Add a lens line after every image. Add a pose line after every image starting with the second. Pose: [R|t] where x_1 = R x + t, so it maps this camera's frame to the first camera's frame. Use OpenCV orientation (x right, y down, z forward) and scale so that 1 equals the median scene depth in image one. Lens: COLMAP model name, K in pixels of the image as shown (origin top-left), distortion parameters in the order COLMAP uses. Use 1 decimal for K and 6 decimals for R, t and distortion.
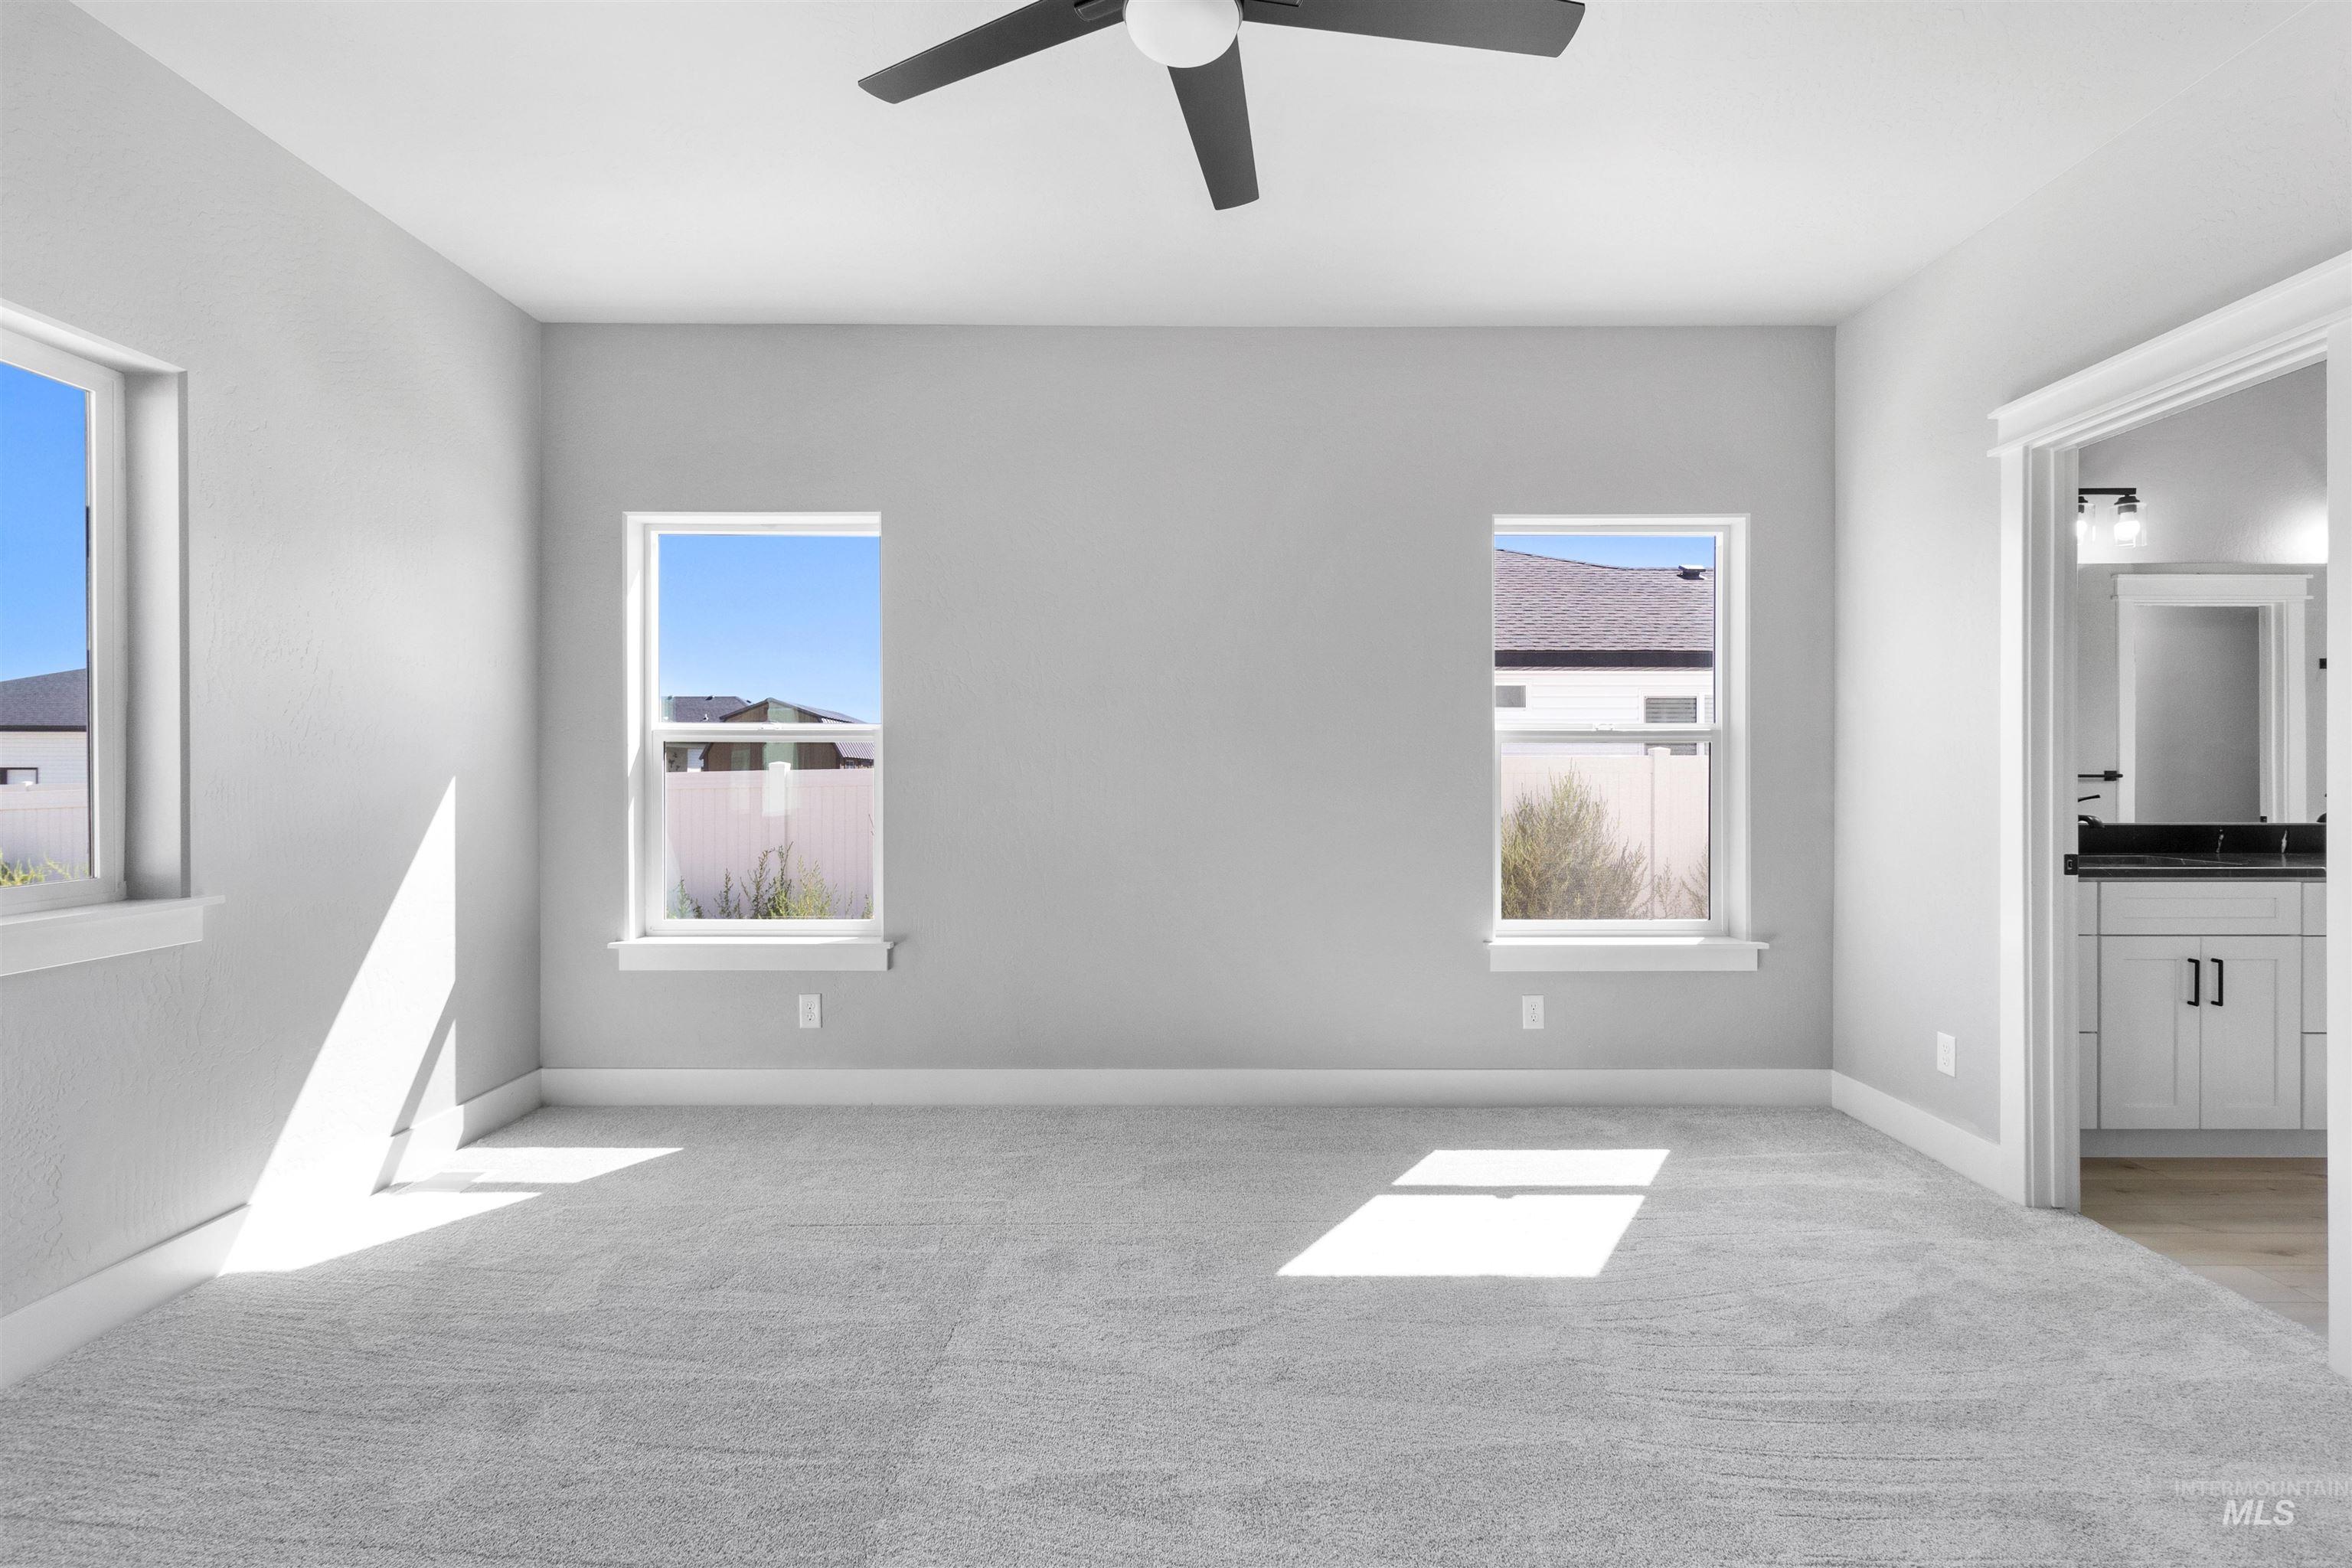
lens RADIAL K [[1083.8, 0, 1175.2], [0, 1083.8, 787.5], [0, 0, 1]] dist [0.000786, -0.000195]
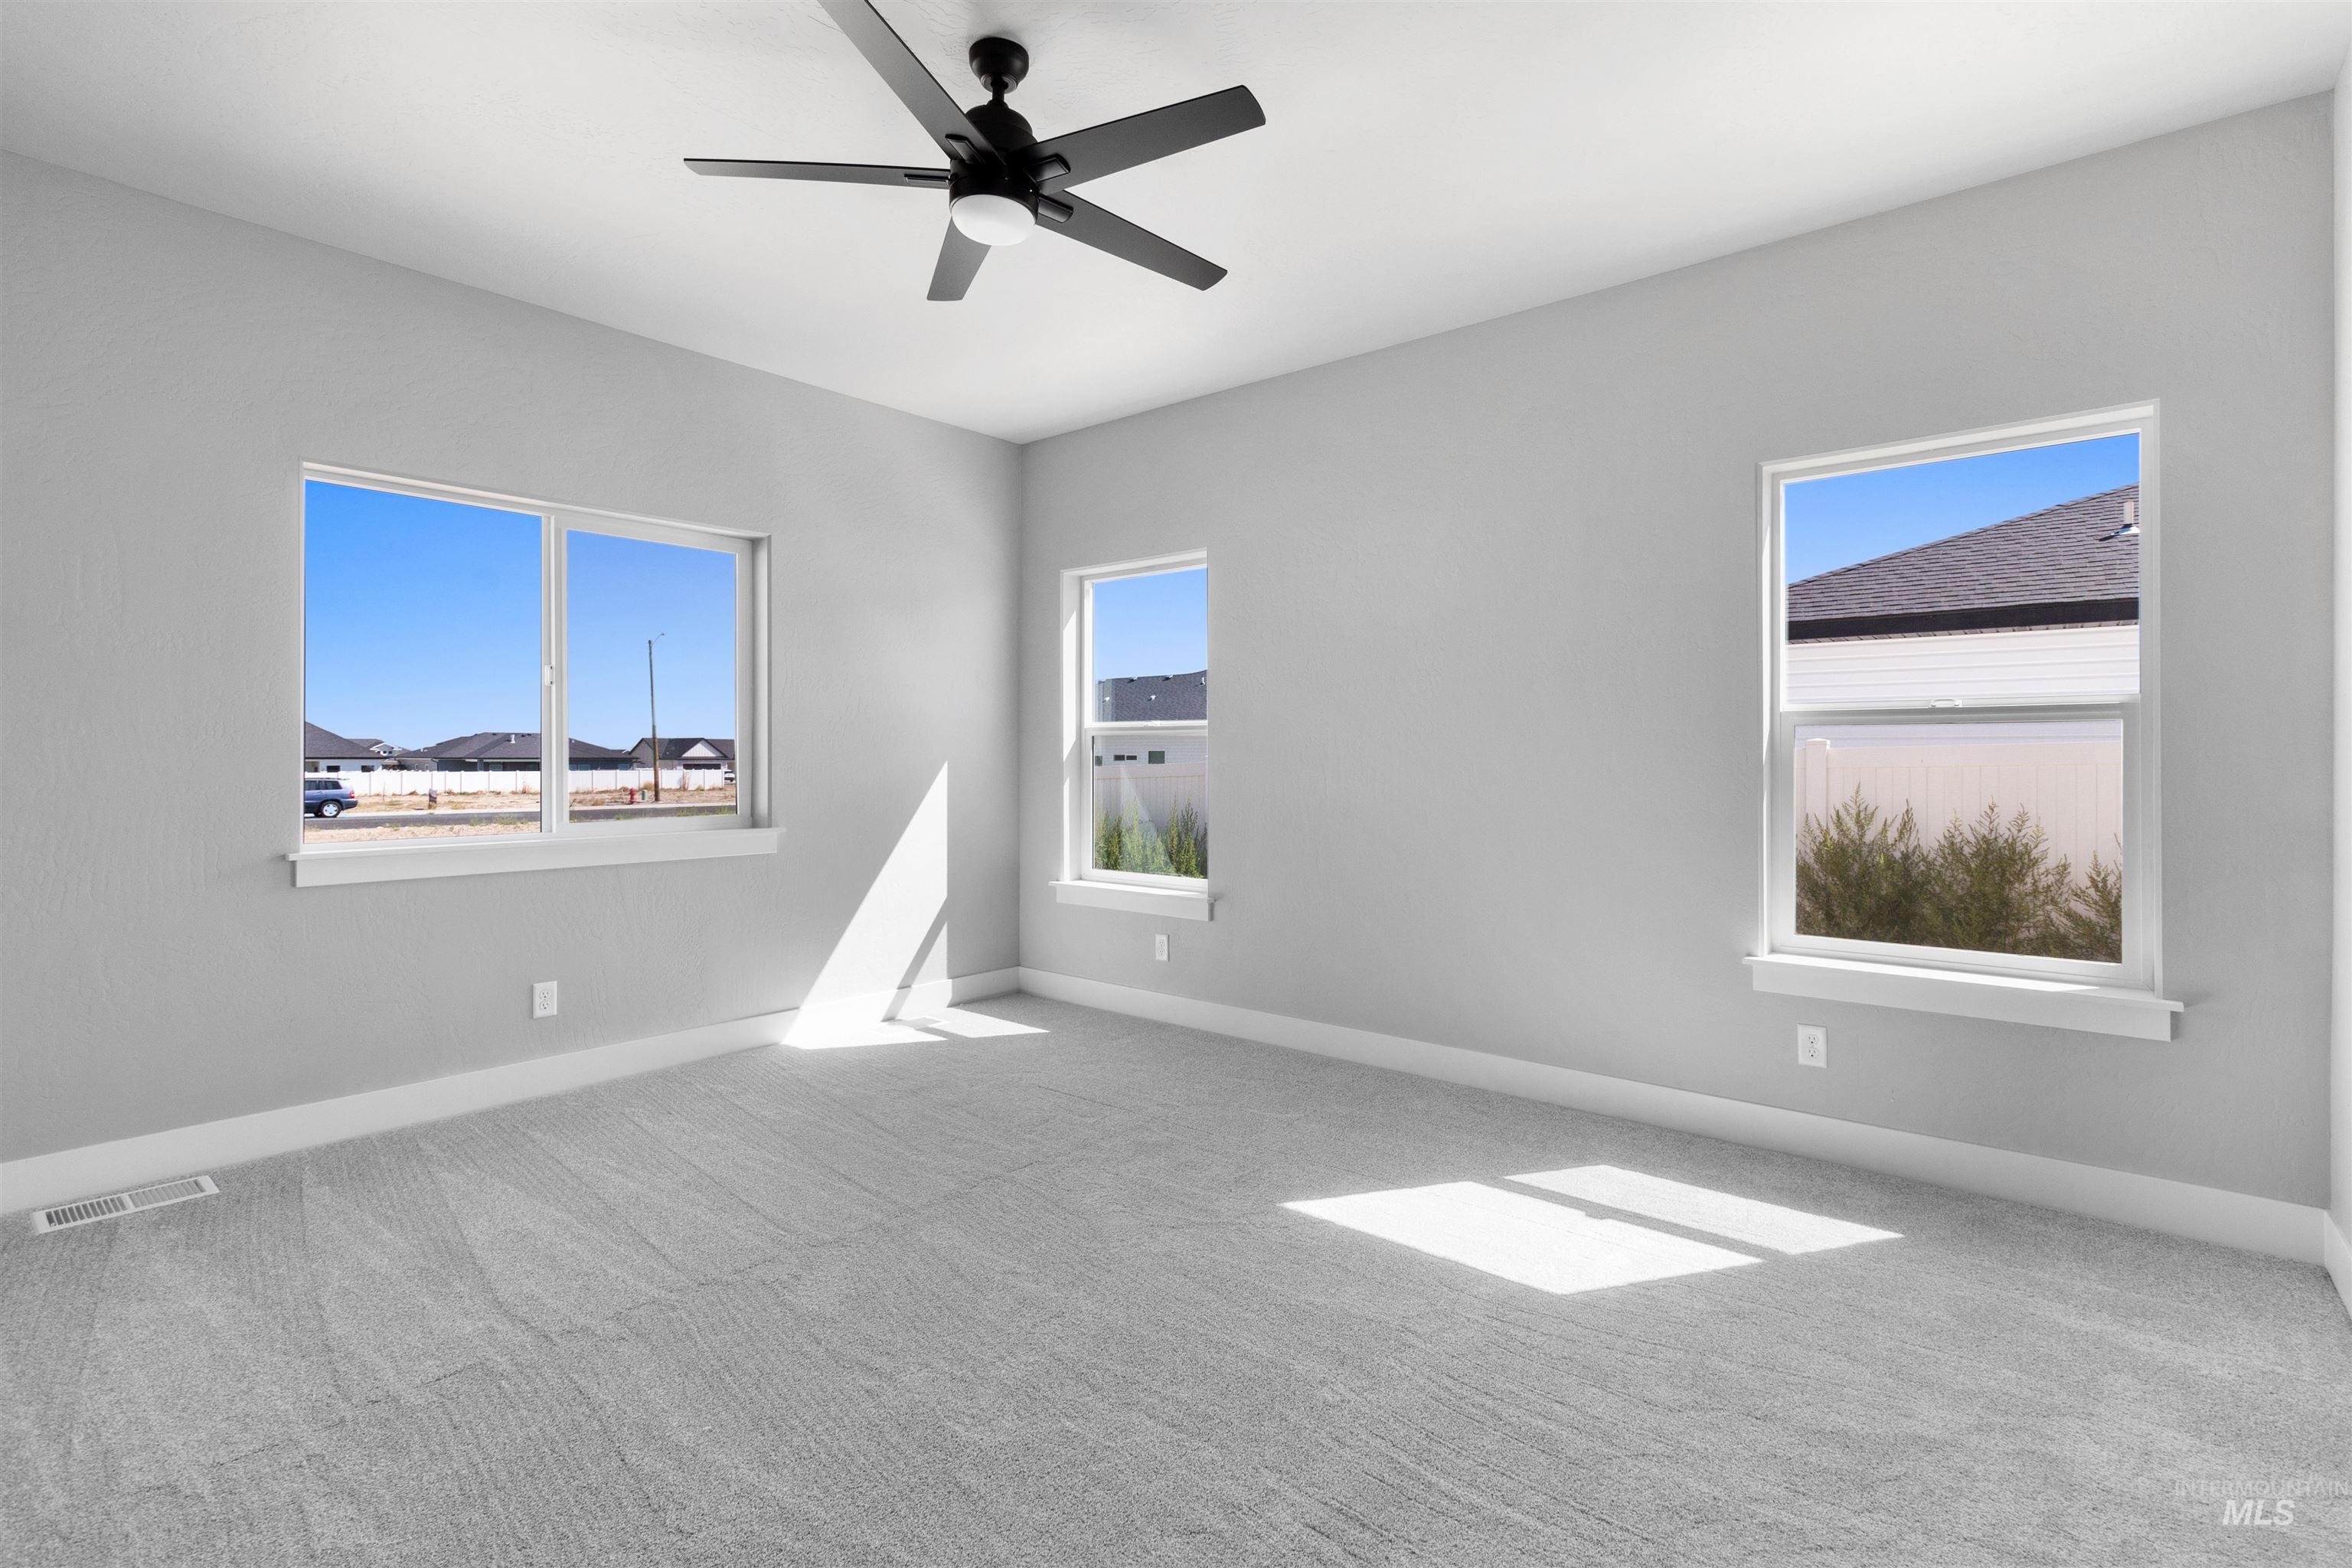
lens RADIAL K [[1083.8, 0, 1167.9], [0, 1083.8, 768.9], [0, 0, 1]] dist [0.000786, -0.000195]
pose [[0.763679, 0.006813, -0.645560, 0.553169], [-0.011588, 0.999928, -0.003156, 0.001600], [0.645492, 0.009891, 0.763703, 0.041014]]
